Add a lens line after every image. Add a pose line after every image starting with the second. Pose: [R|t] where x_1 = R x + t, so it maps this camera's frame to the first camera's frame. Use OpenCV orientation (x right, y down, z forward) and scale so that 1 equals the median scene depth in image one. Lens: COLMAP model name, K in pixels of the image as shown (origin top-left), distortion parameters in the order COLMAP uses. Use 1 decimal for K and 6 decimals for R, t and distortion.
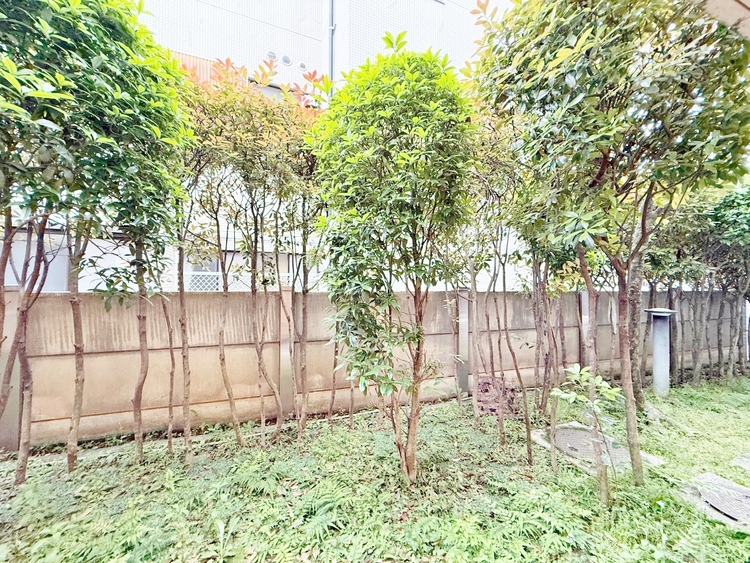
lens RADIAL K [[298.3, 0, 372.6], [0, 298.3, 279.9], [0, 0, 1]] dist [-0.000874, 0.000372]
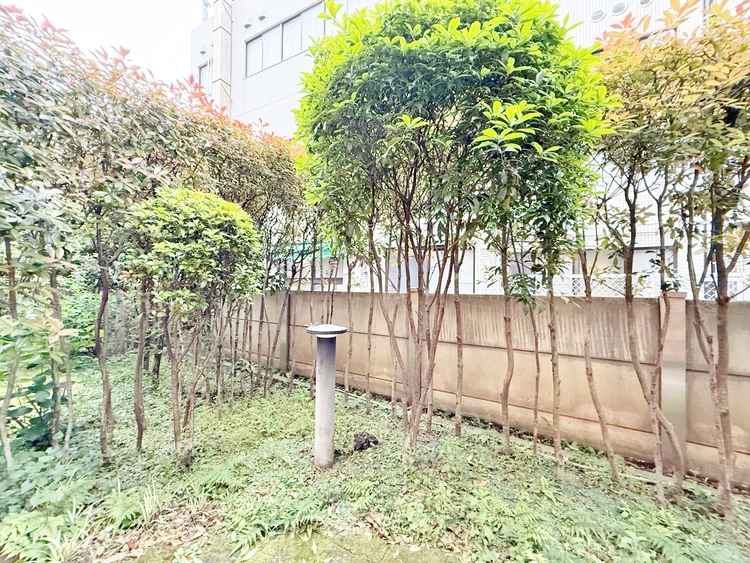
lens RADIAL K [[298.3, 0, 372.6], [0, 298.3, 279.9], [0, 0, 1]] dist [-0.000874, 0.000372]
pose [[0.630535, -0.011120, -0.776081, -0.244497], [0.004604, 0.999933, -0.010587, -0.004821], [0.776147, 0.003102, 0.630544, -0.056305]]
